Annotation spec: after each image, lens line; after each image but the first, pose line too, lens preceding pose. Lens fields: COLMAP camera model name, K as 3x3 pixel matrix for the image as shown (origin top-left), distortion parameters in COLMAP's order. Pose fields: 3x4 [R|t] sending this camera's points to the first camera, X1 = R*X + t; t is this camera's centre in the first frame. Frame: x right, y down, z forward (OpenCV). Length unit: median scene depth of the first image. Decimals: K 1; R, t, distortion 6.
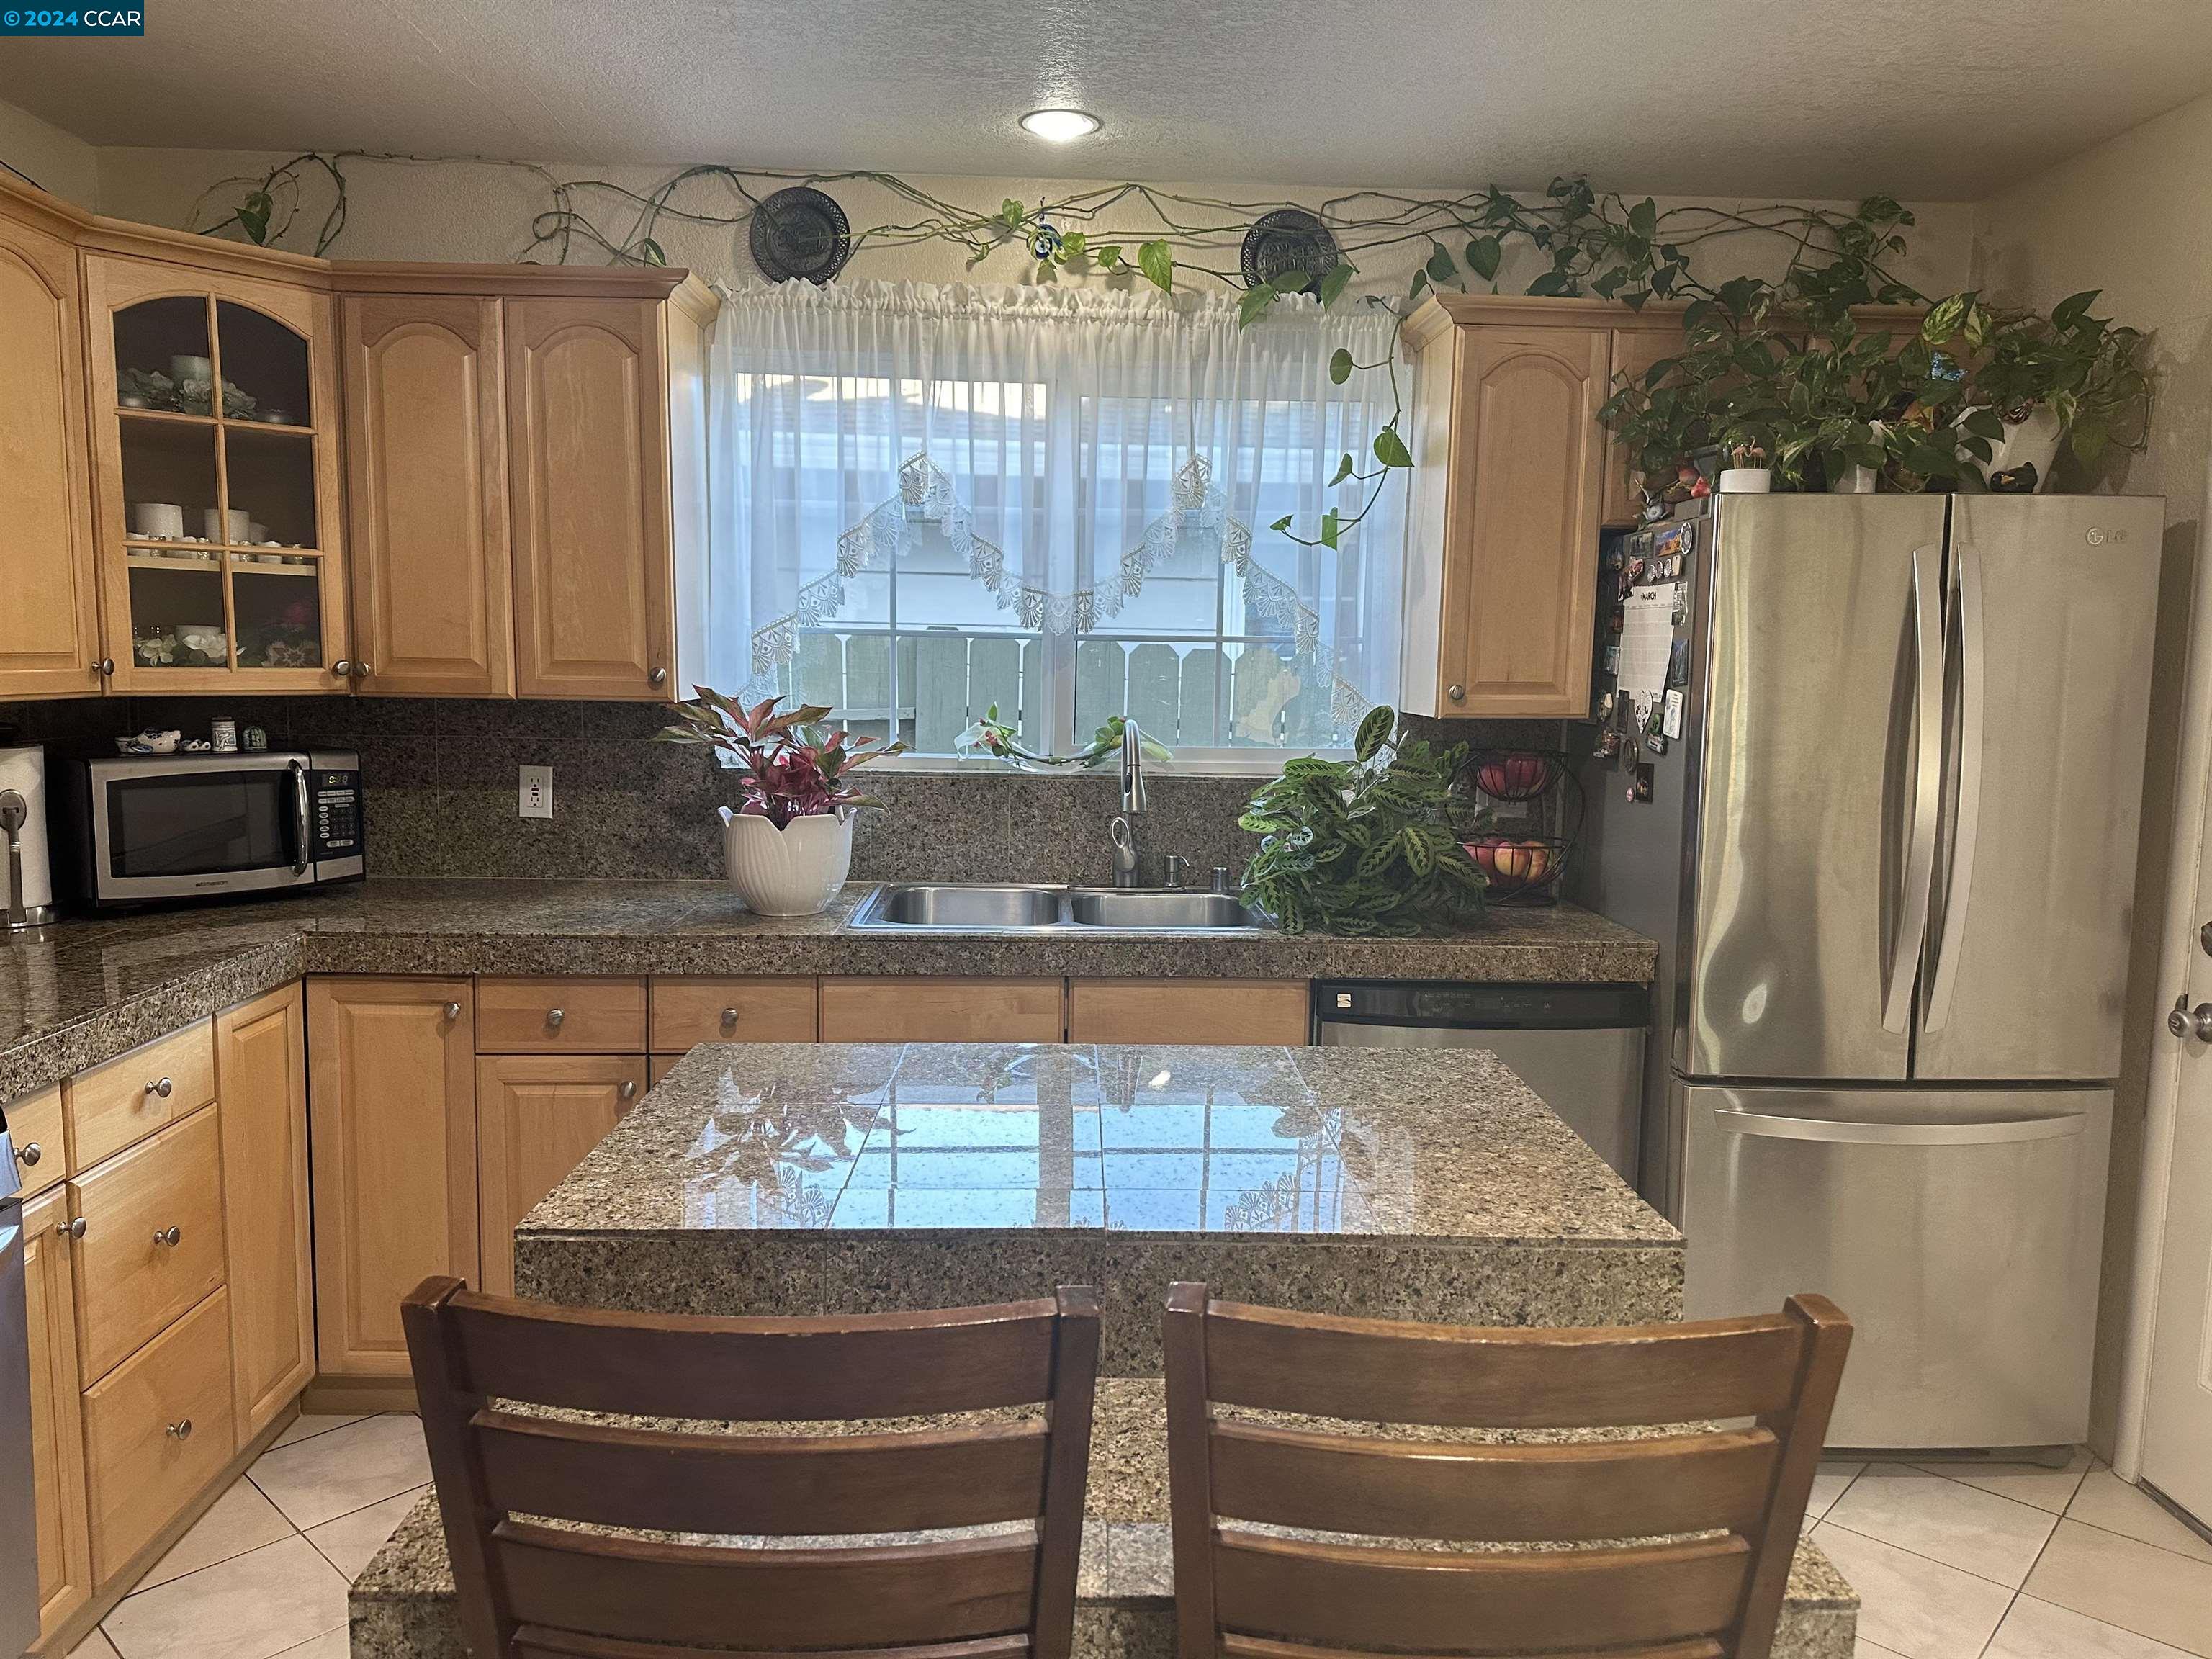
lens RADIAL K [[1527.7, 0, 1101.0], [0, 1527.7, 837.1], [0, 0, 1]] dist [0.105944, -0.151616]
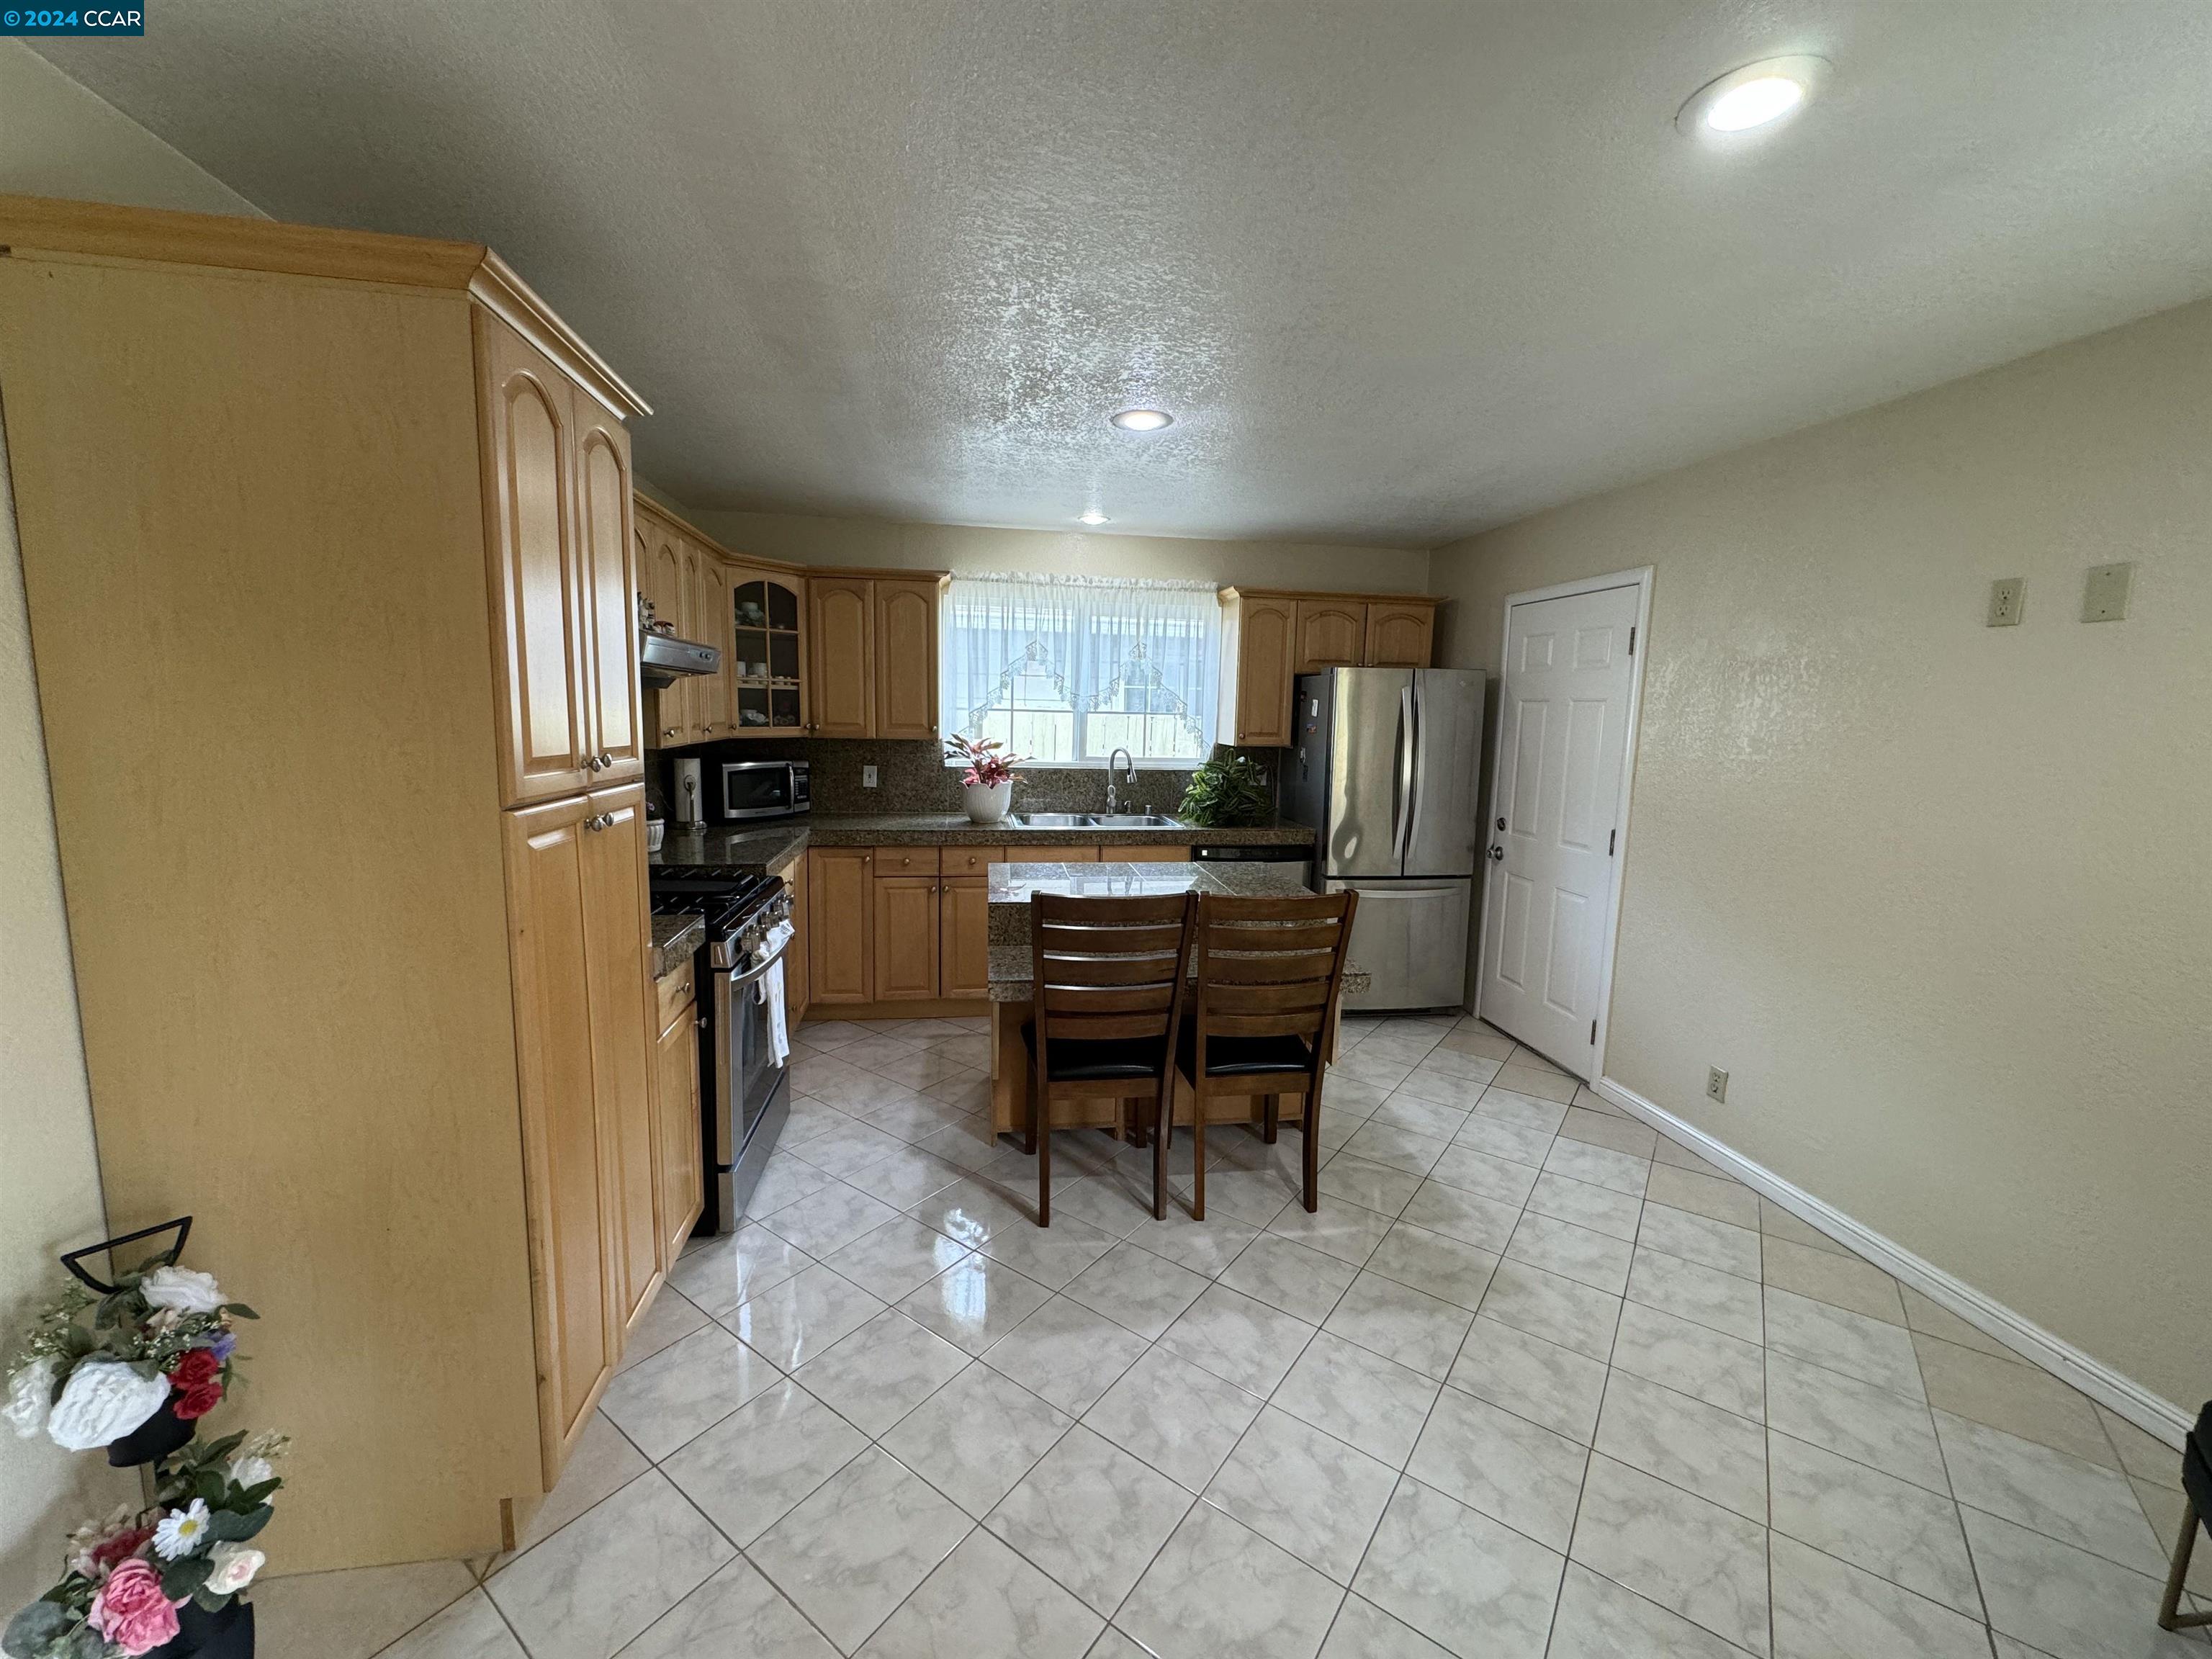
lens RADIAL K [[906.3, 0, 1107.0], [0, 906.3, 829.4], [0, 0, 1]] dist [0.000200, -0.000046]
pose [[0.992784, -0.011535, 0.119363, -0.188165], [0.009114, 0.999742, 0.020807, 0.031531], [-0.119573, -0.019569, 0.992633, -0.523388]]
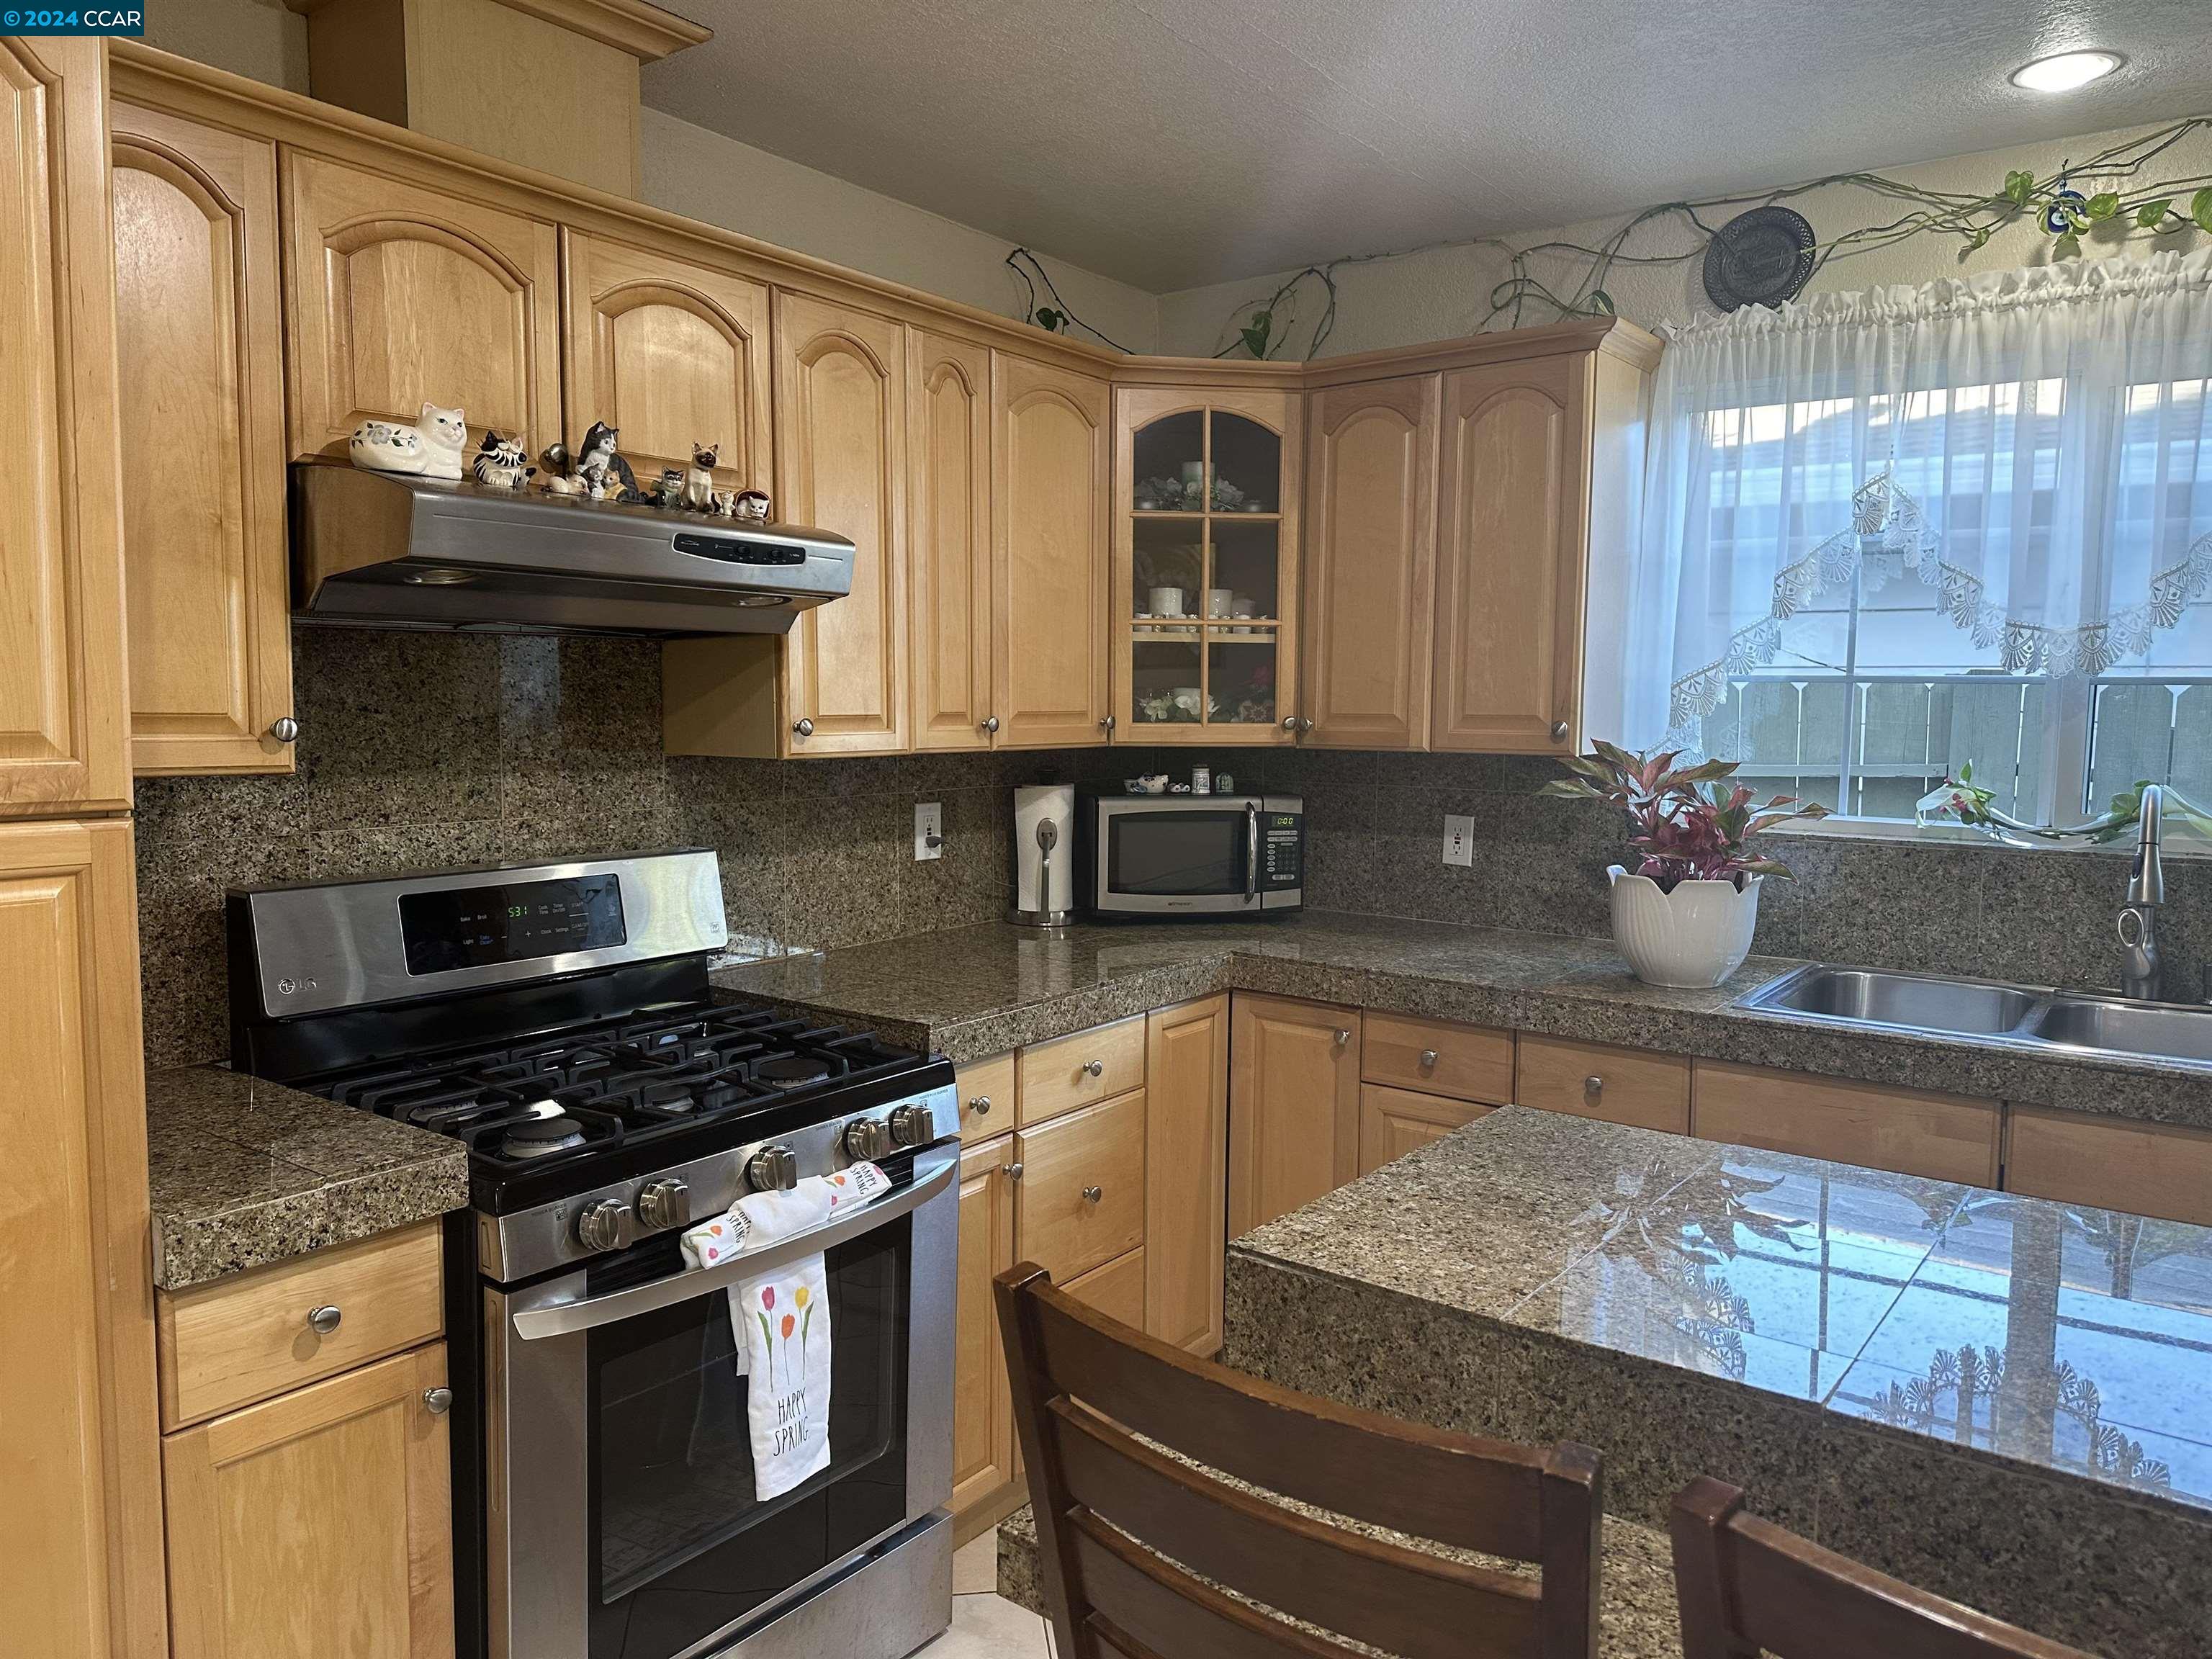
lens RADIAL K [[1524.0, 0, 1102.4], [0, 1524.0, 830.5], [0, 0, 1]] dist [0.119784, -0.200623]
pose [[0.774543, 0.046105, -0.630838, 0.113795], [-0.069297, 0.997522, -0.012179, -0.007640], [0.628713, 0.053148, 0.775819, 0.054341]]
